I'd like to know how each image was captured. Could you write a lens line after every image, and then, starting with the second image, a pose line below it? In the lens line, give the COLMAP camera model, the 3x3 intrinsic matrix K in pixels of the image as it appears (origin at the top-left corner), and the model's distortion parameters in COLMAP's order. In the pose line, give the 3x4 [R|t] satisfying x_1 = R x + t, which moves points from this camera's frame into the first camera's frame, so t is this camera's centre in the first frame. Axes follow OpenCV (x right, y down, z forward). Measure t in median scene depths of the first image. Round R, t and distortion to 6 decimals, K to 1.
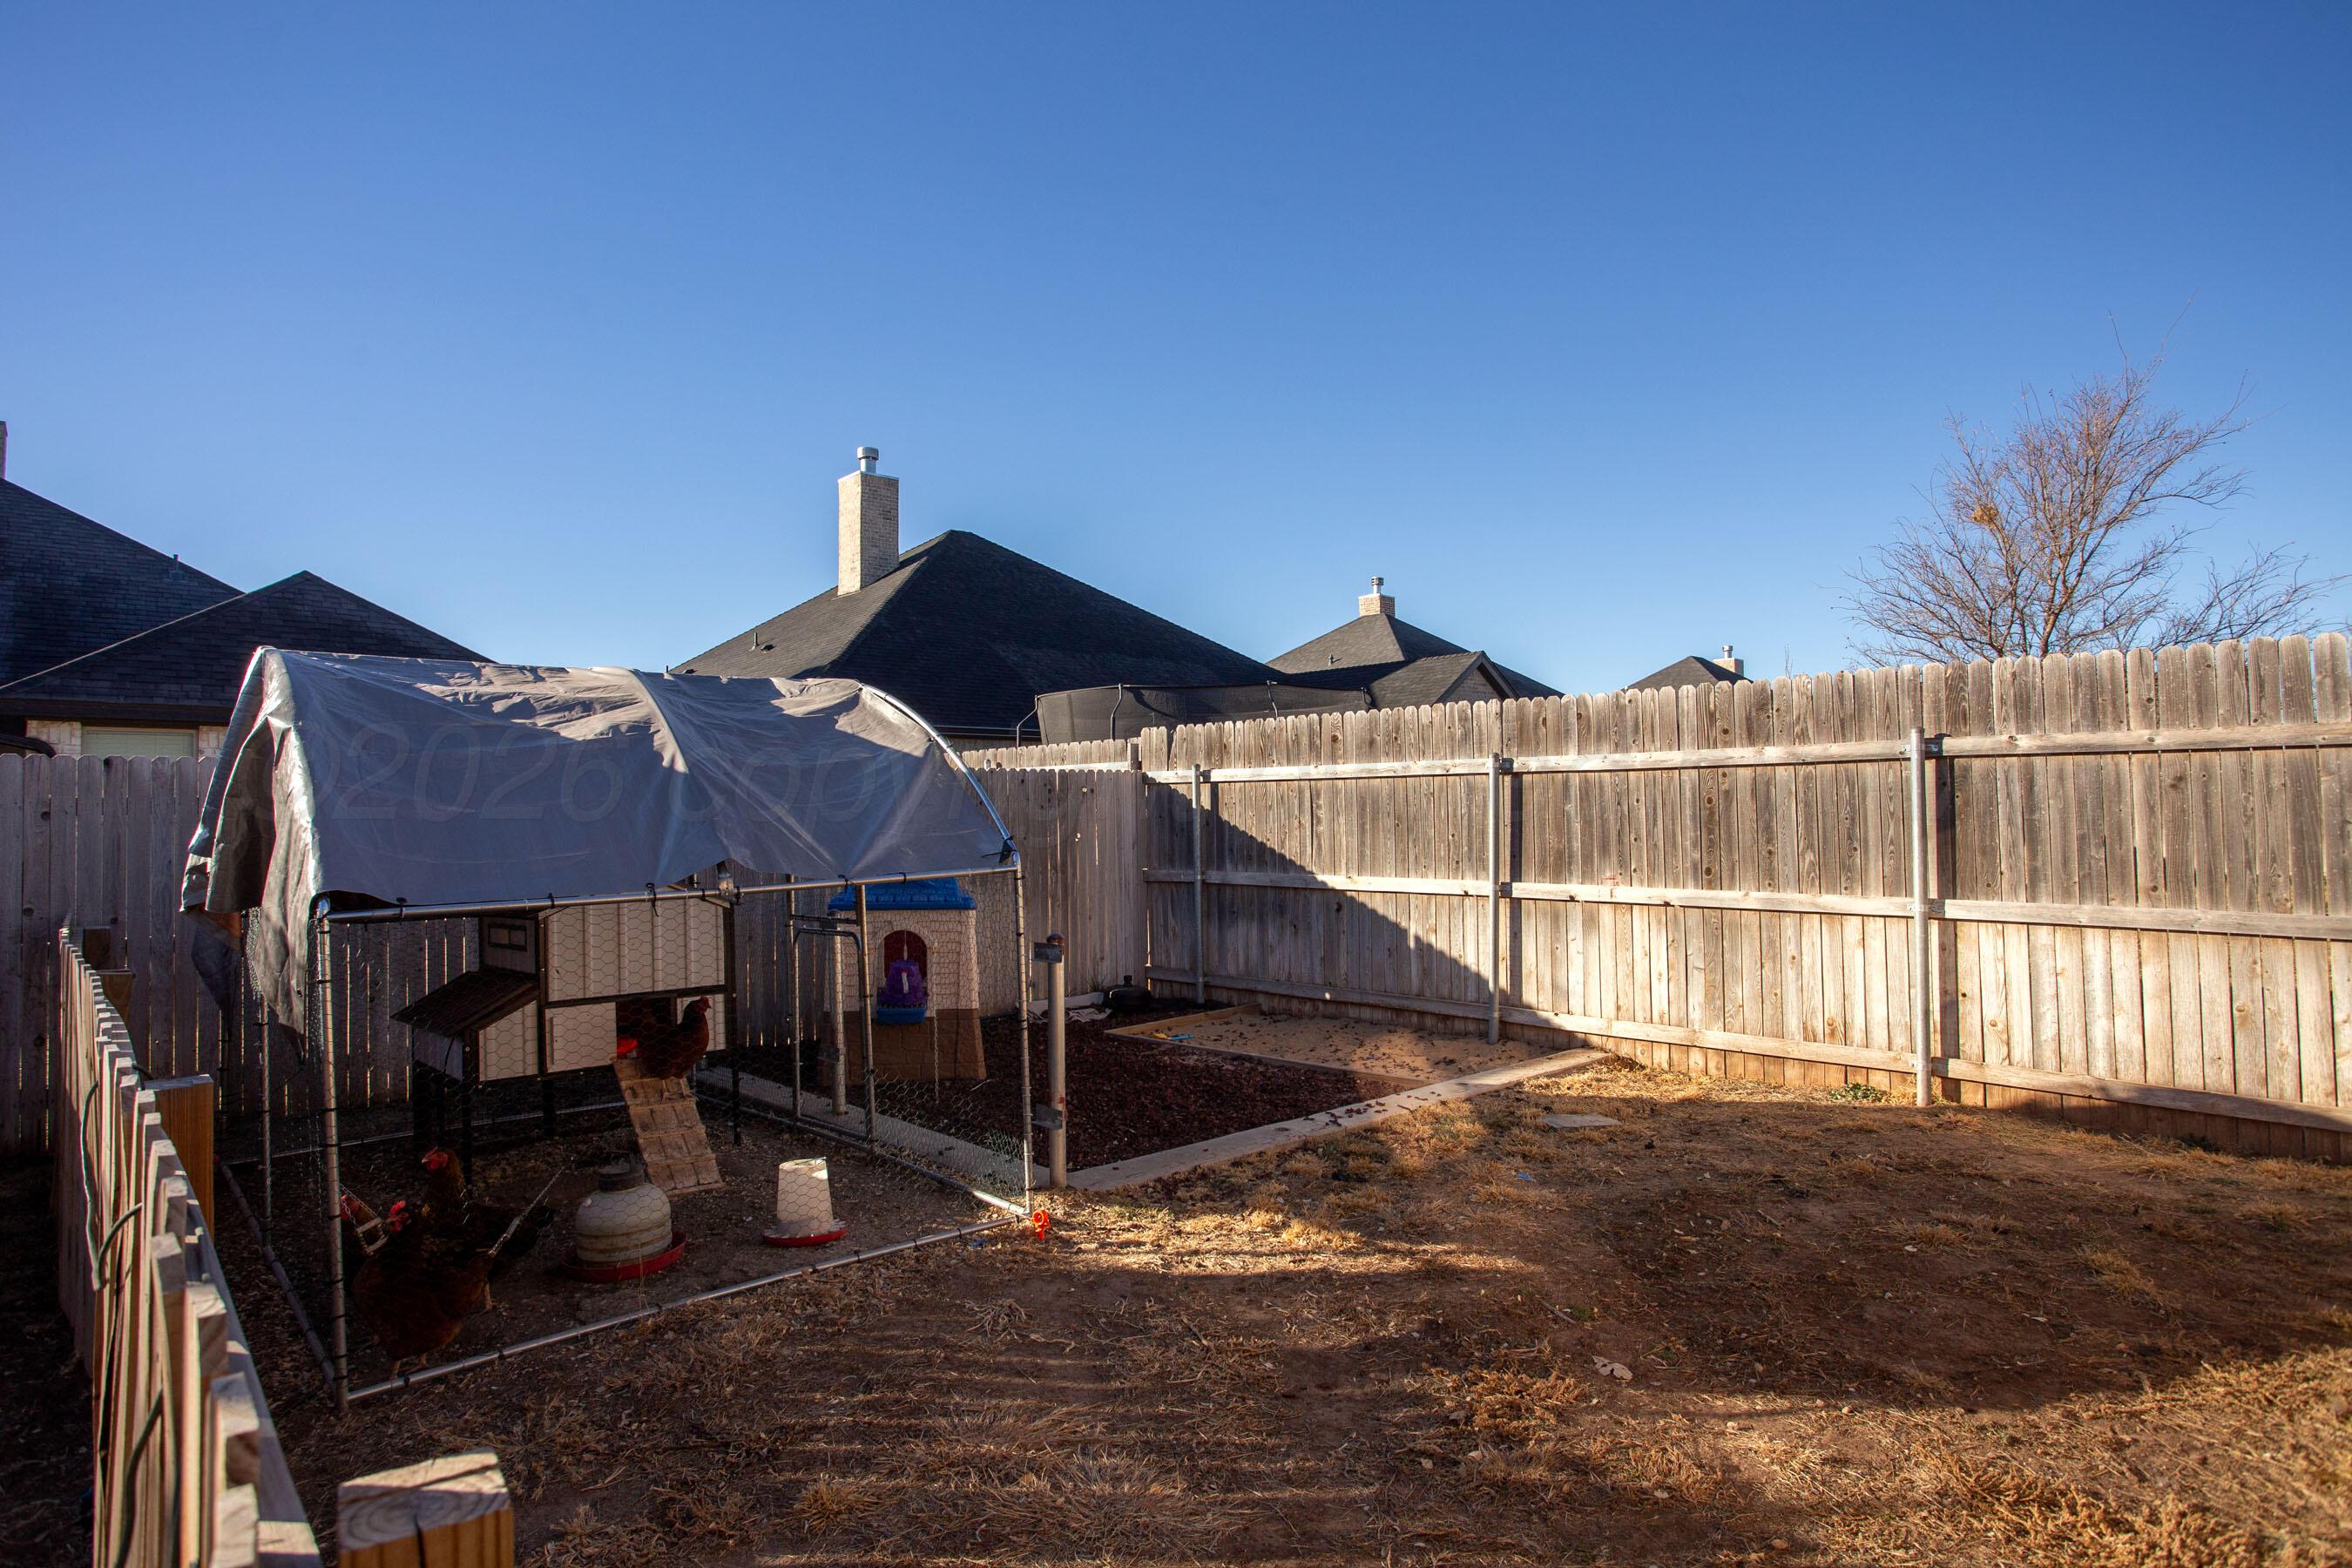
lens RADIAL K [[1264.4, 0, 1176.0], [0, 1264.4, 784.0], [0, 0, 1]] dist [-0.000178, -0.000022]
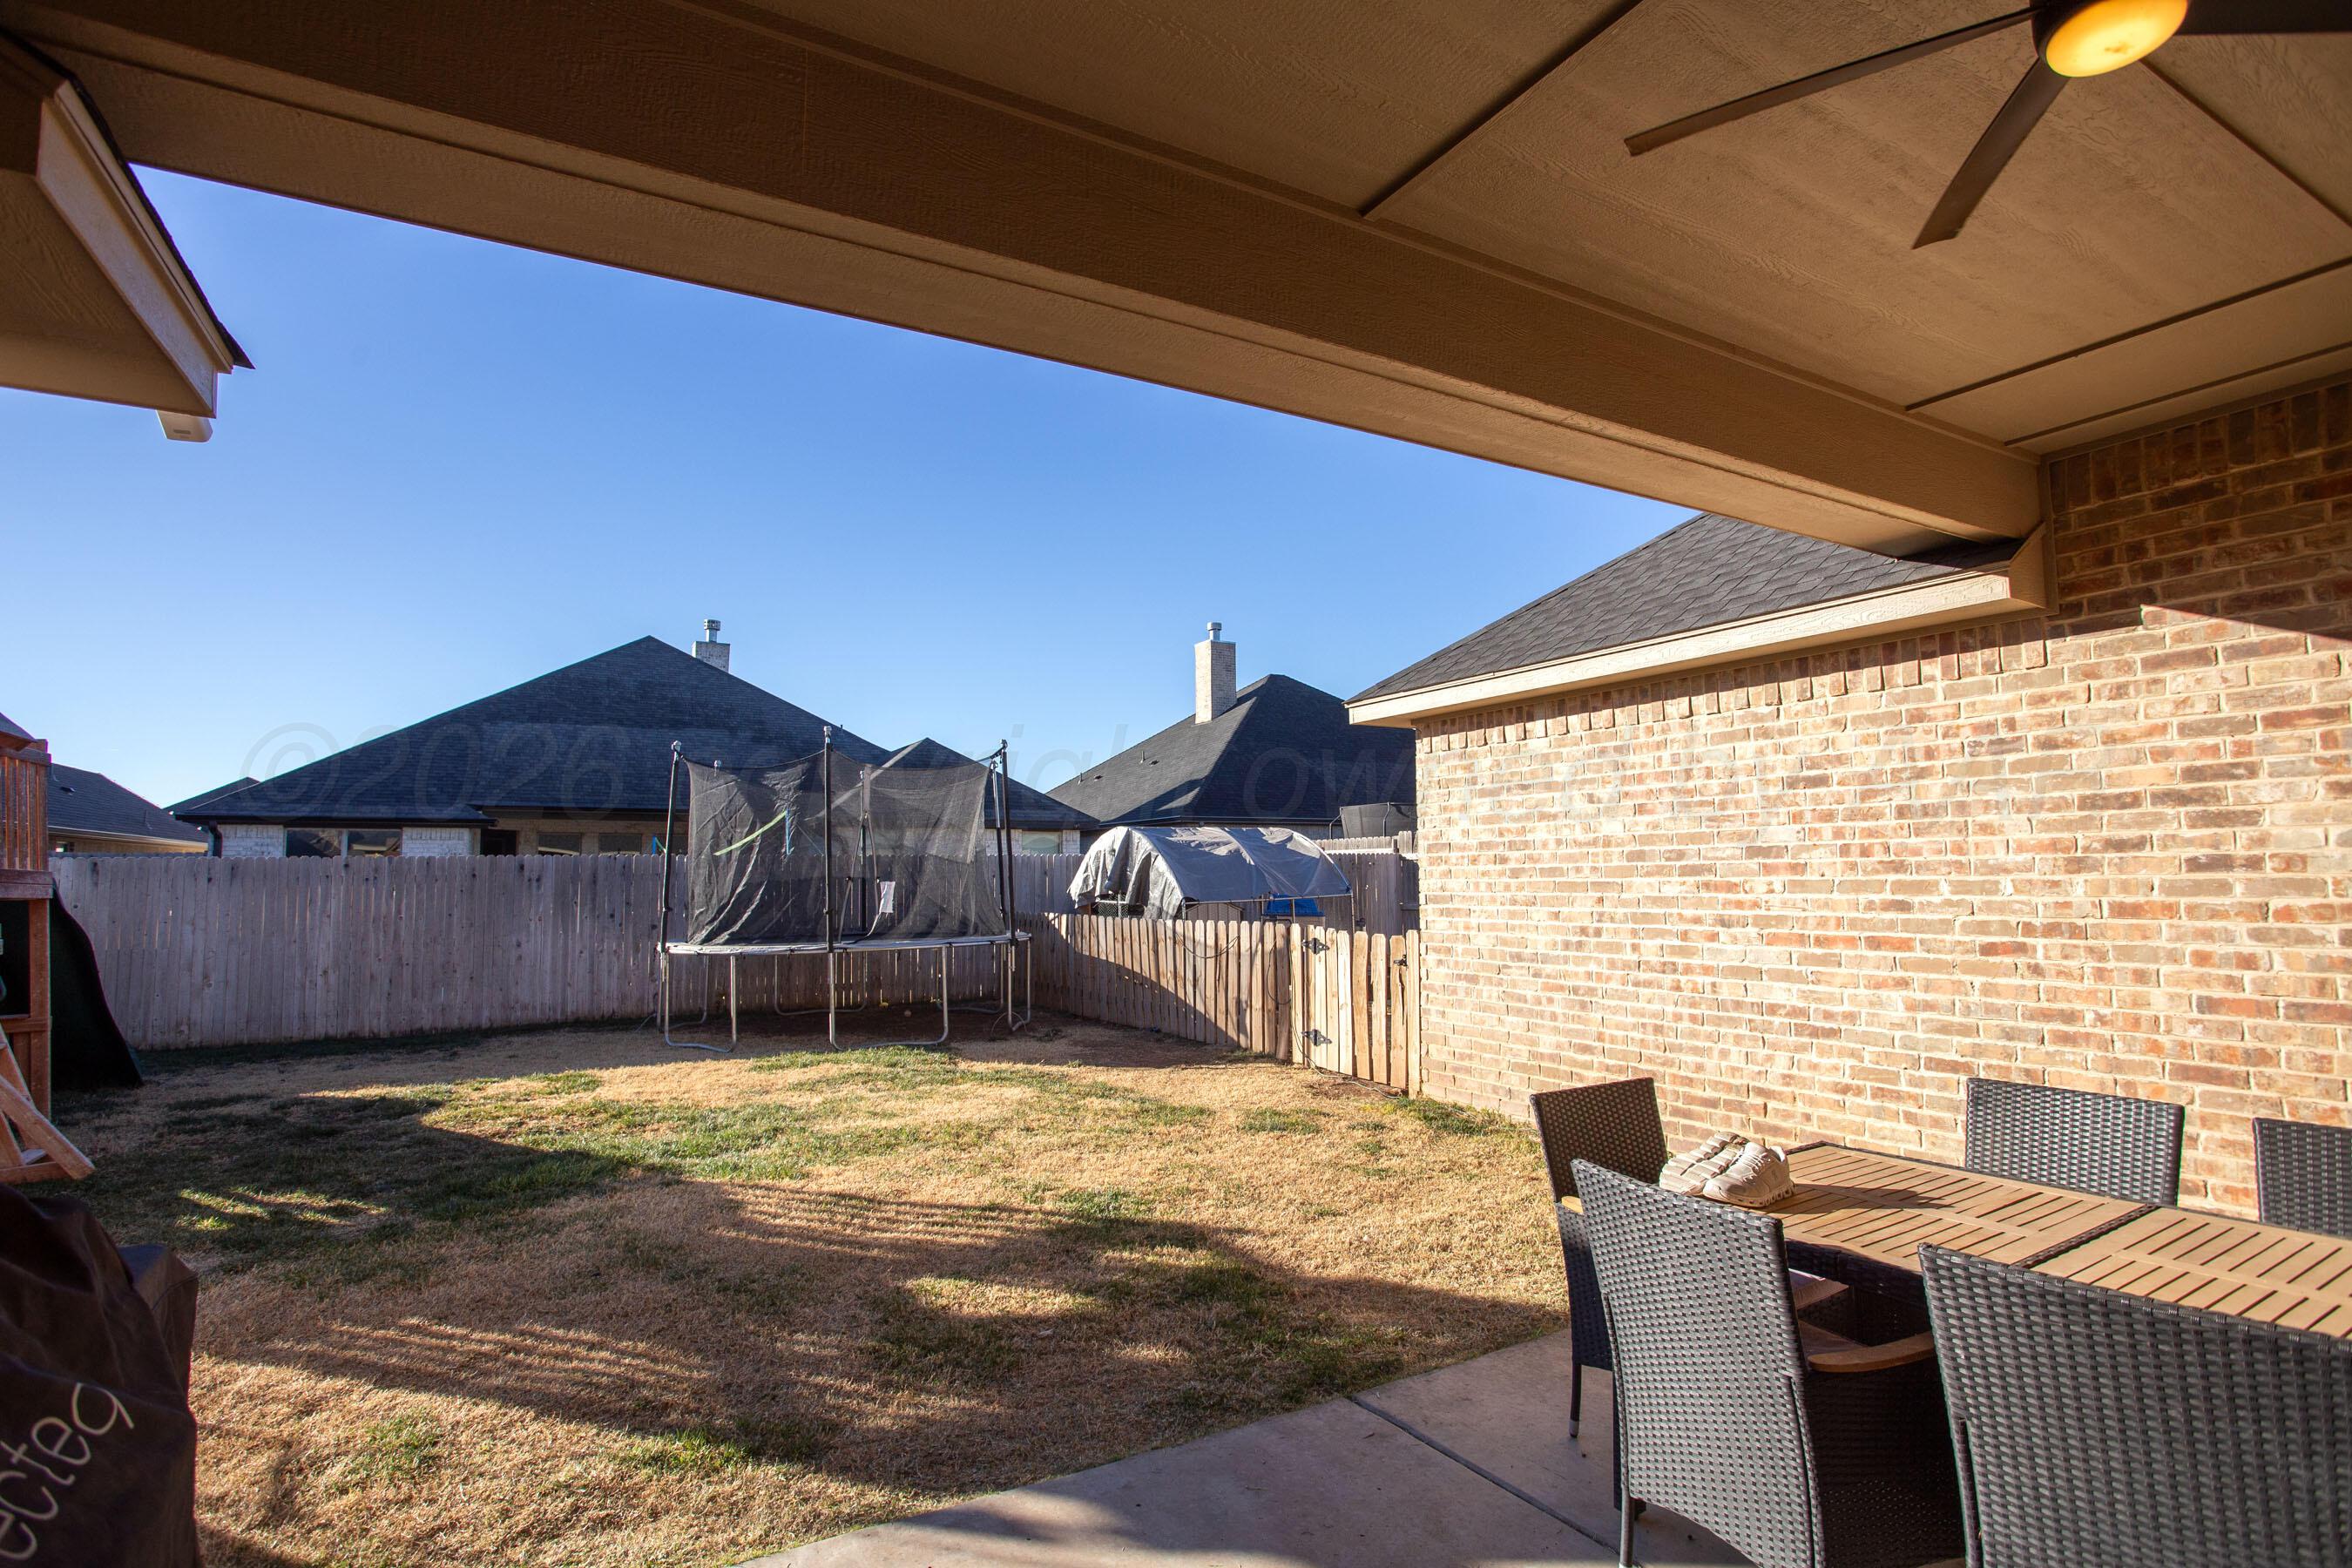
lens RADIAL K [[1171.1, 0, 1176.0], [0, 1171.1, 784.0], [0, 0, 1]] dist [-0.074610, 0.029282]
pose [[0.972596, -0.021604, -0.231495, 0.041887], [0.009448, 0.998524, -0.053493, -0.017030], [0.232309, 0.049840, 0.971364, -0.613810]]
